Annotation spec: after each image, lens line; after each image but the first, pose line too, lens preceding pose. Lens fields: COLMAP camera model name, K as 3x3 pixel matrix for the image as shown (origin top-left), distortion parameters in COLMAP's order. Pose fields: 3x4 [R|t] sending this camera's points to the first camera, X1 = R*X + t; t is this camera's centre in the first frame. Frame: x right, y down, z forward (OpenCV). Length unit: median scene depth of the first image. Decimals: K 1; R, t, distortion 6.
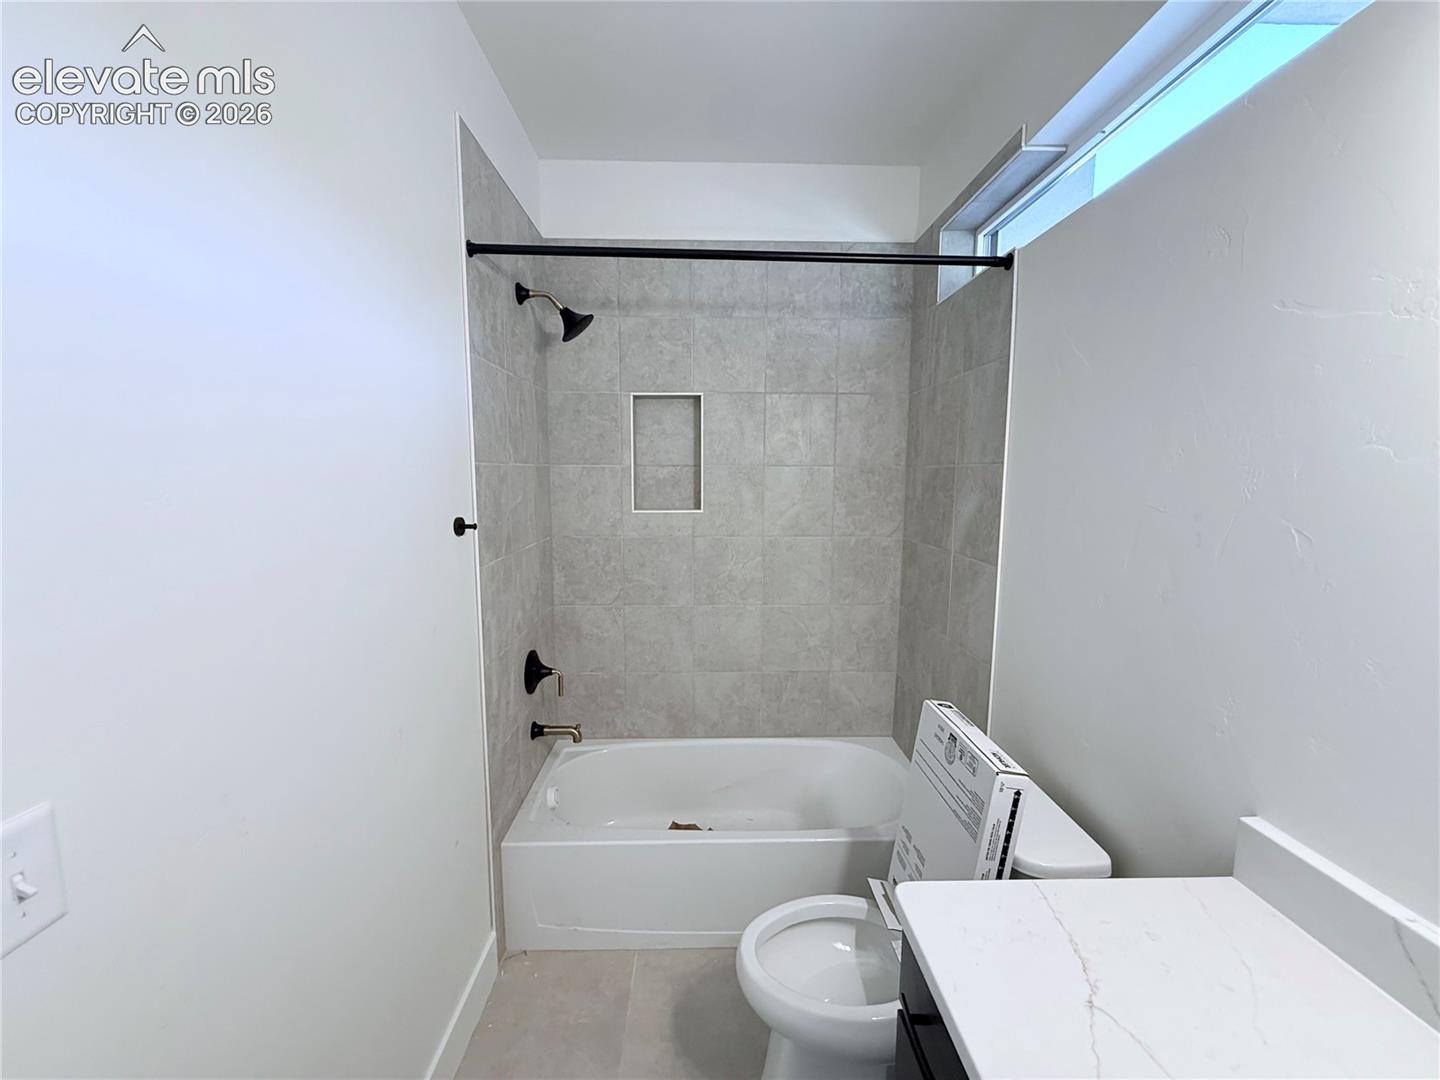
lens RADIAL K [[572.3, 0, 714.9], [0, 572.3, 539.0], [0, 0, 1]] dist [-0.000419, 0.000086]
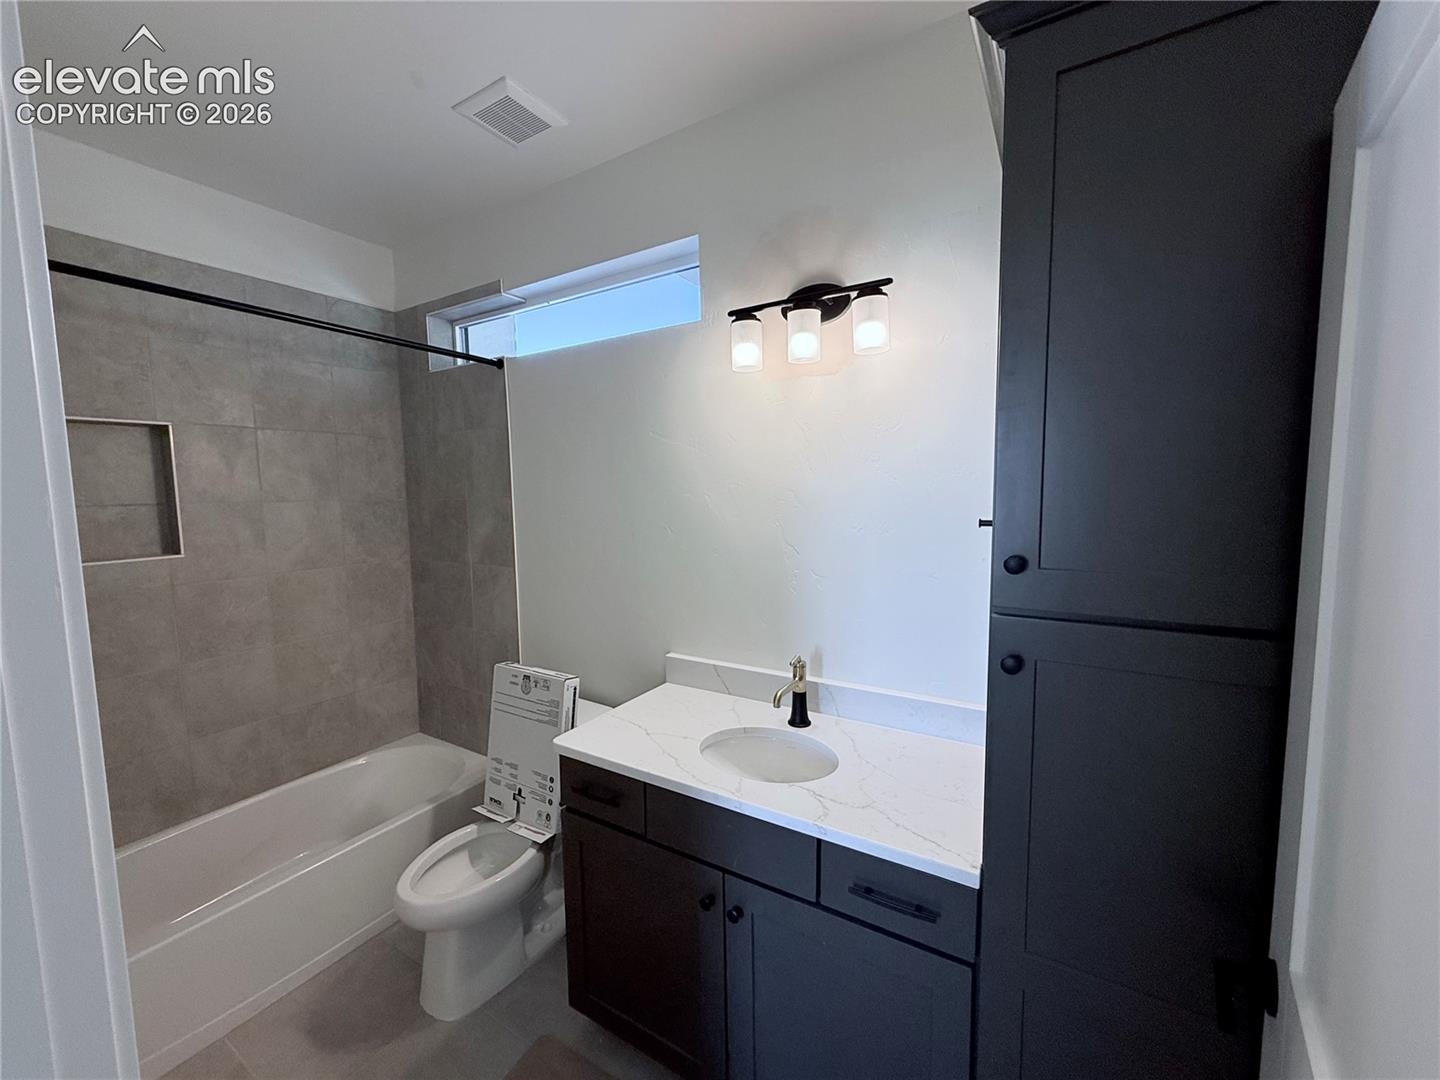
lens RADIAL K [[572.3, 0, 714.9], [0, 572.3, 539.0], [0, 0, 1]] dist [-0.000419, 0.000086]
pose [[0.539566, -0.087524, 0.837382, -0.322836], [0.114682, 0.992952, 0.029888, -0.006609], [-0.834096, 0.079906, 0.545801, -0.169208]]
